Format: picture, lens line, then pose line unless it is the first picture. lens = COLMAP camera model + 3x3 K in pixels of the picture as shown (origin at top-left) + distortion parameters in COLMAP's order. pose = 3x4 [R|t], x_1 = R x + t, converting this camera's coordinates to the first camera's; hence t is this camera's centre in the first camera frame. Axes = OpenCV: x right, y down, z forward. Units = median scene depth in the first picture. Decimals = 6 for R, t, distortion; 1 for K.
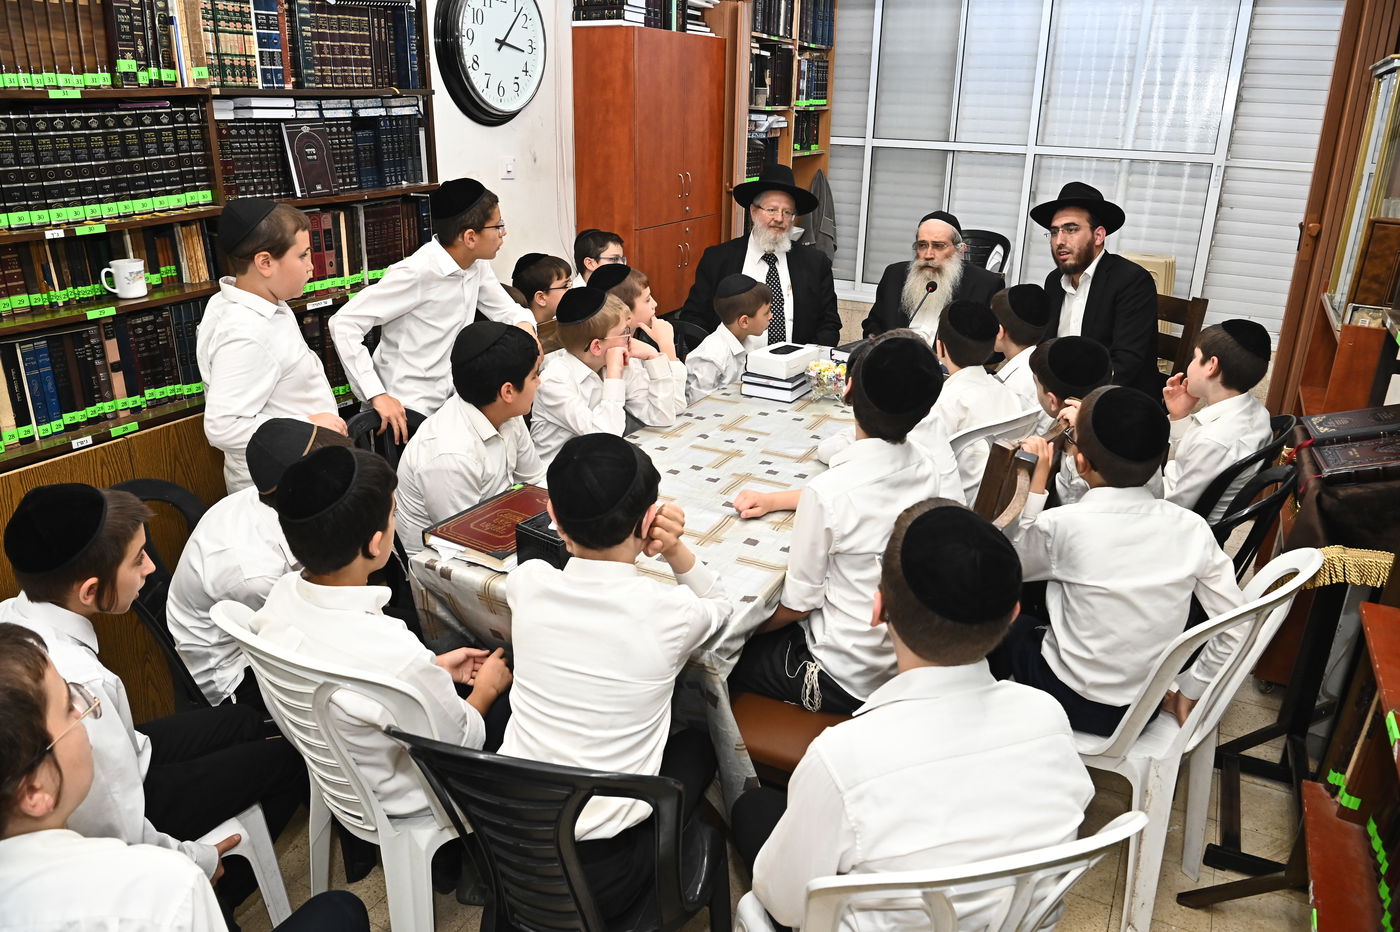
lens RADIAL K [[975.4, 0, 690.9], [0, 975.4, 475.5], [0, 0, 1]] dist [-0.071238, 0.004817]
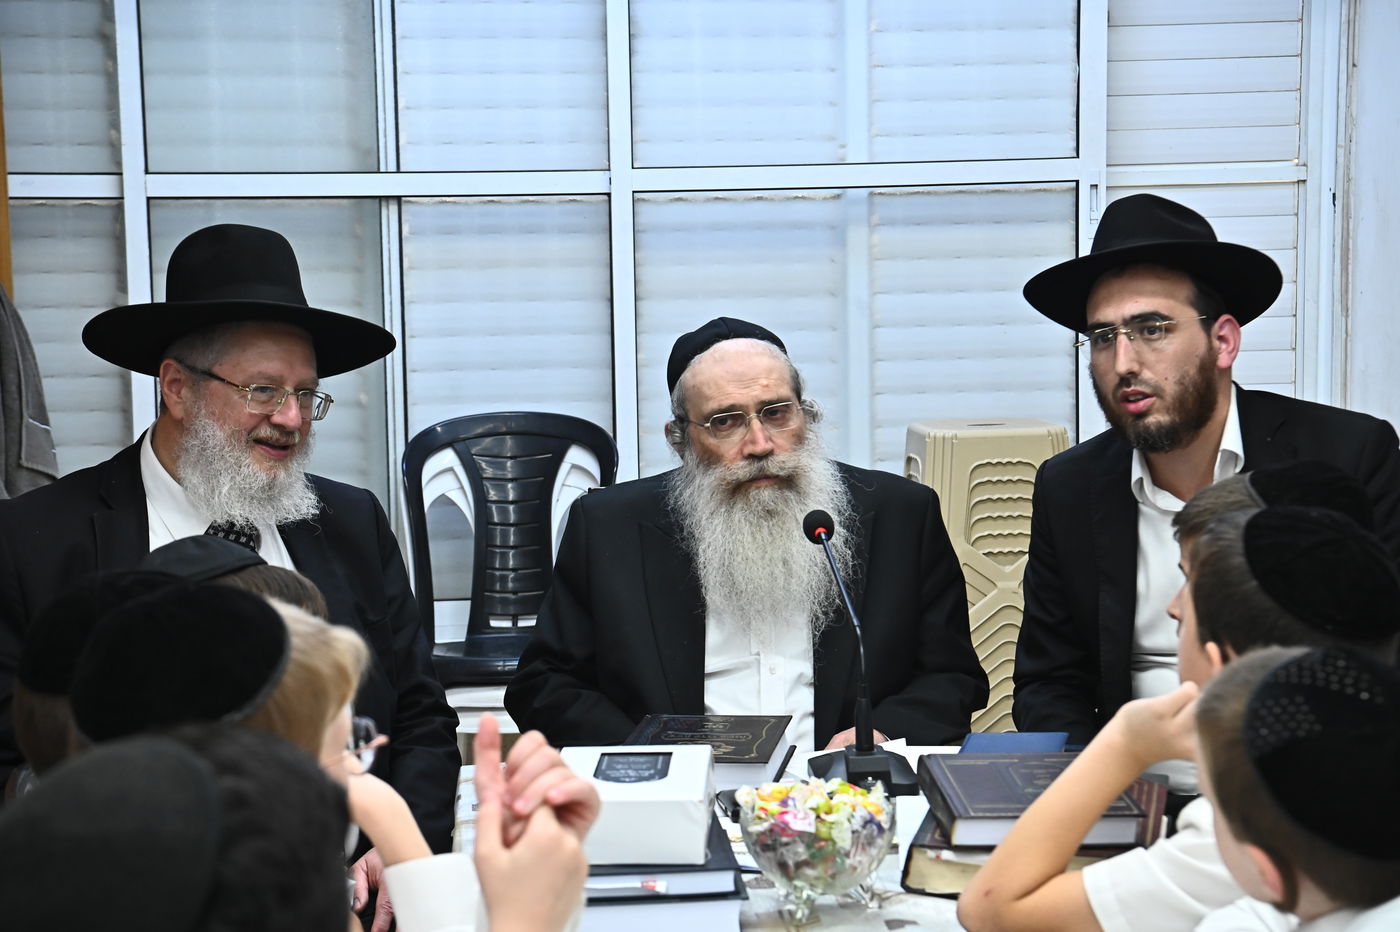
lens RADIAL K [[2723.1, 0, 700.0], [0, 2723.1, 466.0], [0, 0, 1]] dist [0.558375, -3.406575]
pose [[0.820583, -0.086401, 0.564959, -0.322917], [0.231384, 0.954096, -0.190164, -0.050338], [-0.522595, 0.286768, 0.802906, 0.276587]]
